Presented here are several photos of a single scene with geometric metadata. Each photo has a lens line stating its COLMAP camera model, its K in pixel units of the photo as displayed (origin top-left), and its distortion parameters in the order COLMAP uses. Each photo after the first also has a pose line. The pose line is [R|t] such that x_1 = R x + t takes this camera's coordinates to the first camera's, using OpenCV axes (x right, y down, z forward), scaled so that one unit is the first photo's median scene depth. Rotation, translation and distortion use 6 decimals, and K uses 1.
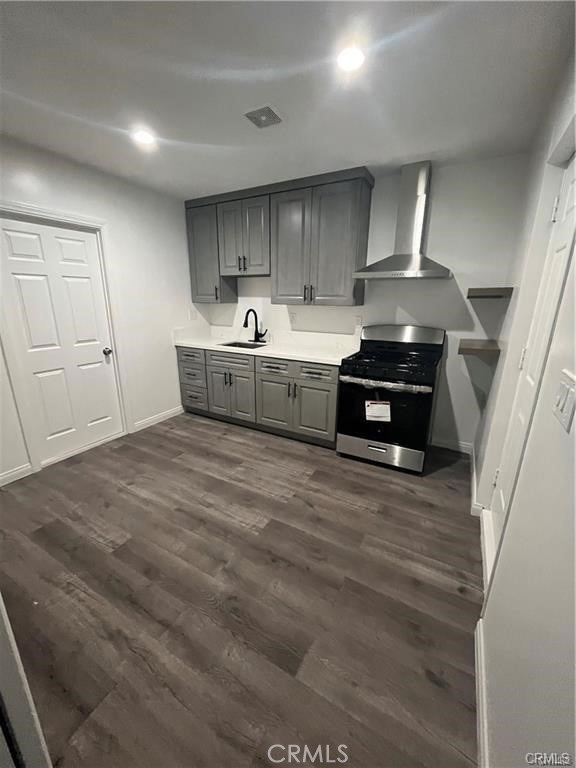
lens RADIAL K [[308.0, 0, 287.2], [0, 308.0, 384.4], [0, 0, 1]] dist [-0.001288, 0.000505]
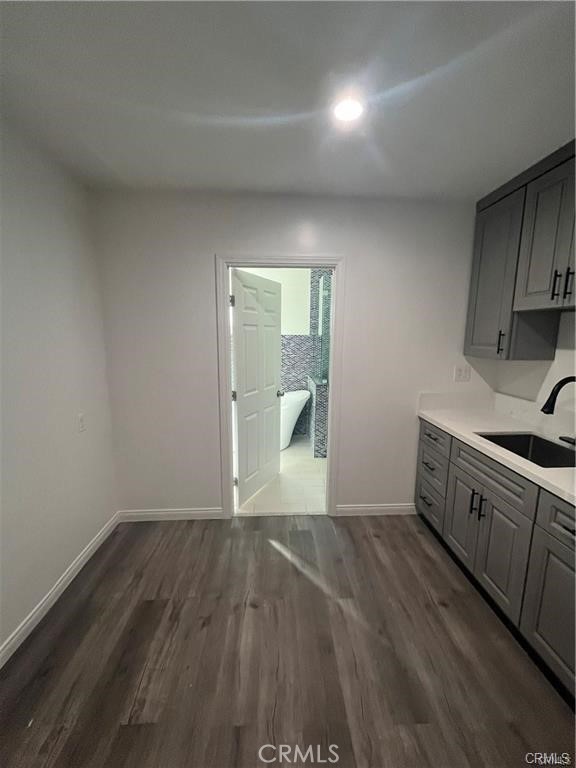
lens RADIAL K [[308.0, 0, 287.1], [0, 308.0, 383.8], [0, 0, 1]] dist [-0.001288, 0.000505]
pose [[0.527747, 0.128220, -0.839668, 0.056888], [-0.231323, 0.972872, 0.003170, -0.168909], [0.817296, 0.192562, 0.543090, 0.492814]]
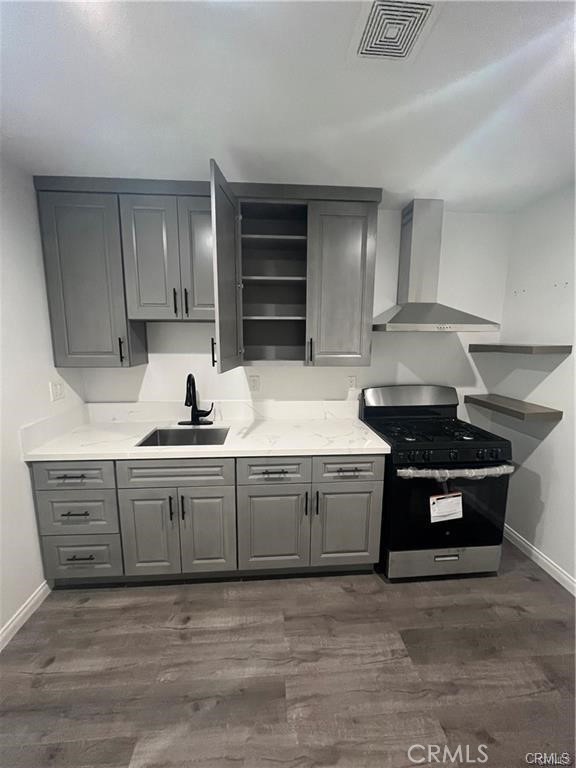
lens RADIAL K [[308.0, 0, 288.3], [0, 308.0, 384.2], [0, 0, 1]] dist [-0.001288, 0.000505]
pose [[0.833749, -0.090610, 0.544657, -0.357334], [0.154865, 0.985223, -0.073161, -0.188738], [-0.529980, 0.145346, 0.835461, 0.494895]]
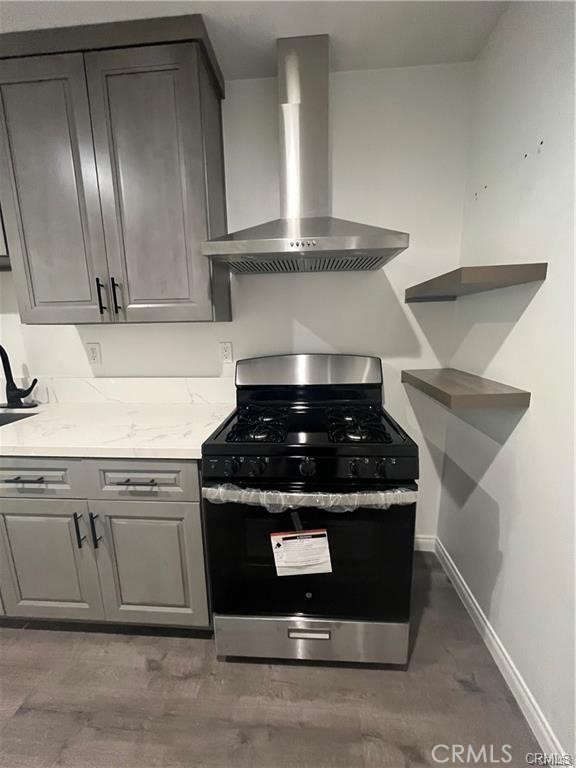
lens RADIAL K [[308.0, 0, 288.1], [0, 308.0, 384.3], [0, 0, 1]] dist [-0.001288, 0.000505]
pose [[0.904255, -0.103718, 0.414204, 0.112272], [0.142284, 0.987801, -0.063275, -0.111533], [-0.402588, 0.116151, 0.907982, 0.535862]]
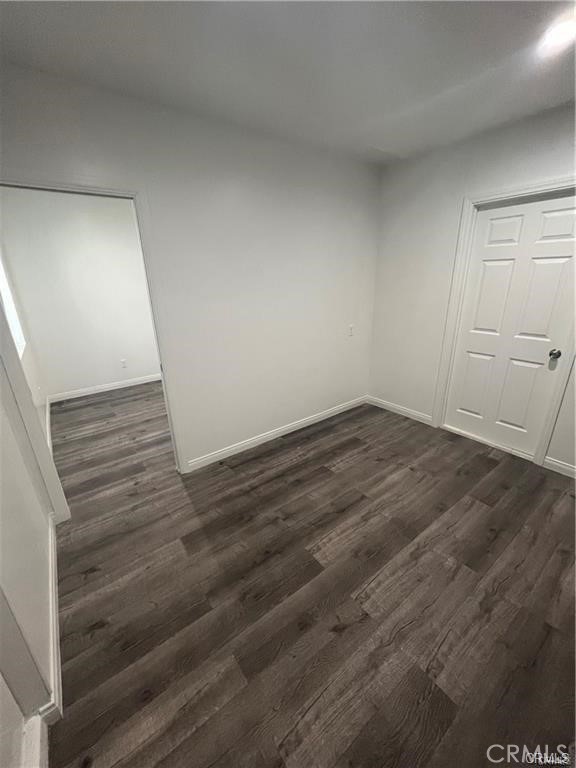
lens RADIAL K [[308.0, 0, 287.9], [0, 308.0, 385.5], [0, 0, 1]] dist [-0.001288, 0.000505]
pose [[-0.399273, 0.308007, -0.863546, 0.392028], [-0.231011, 0.877694, 0.419865, -0.220857], [0.887251, 0.367129, -0.279287, 0.699697]]
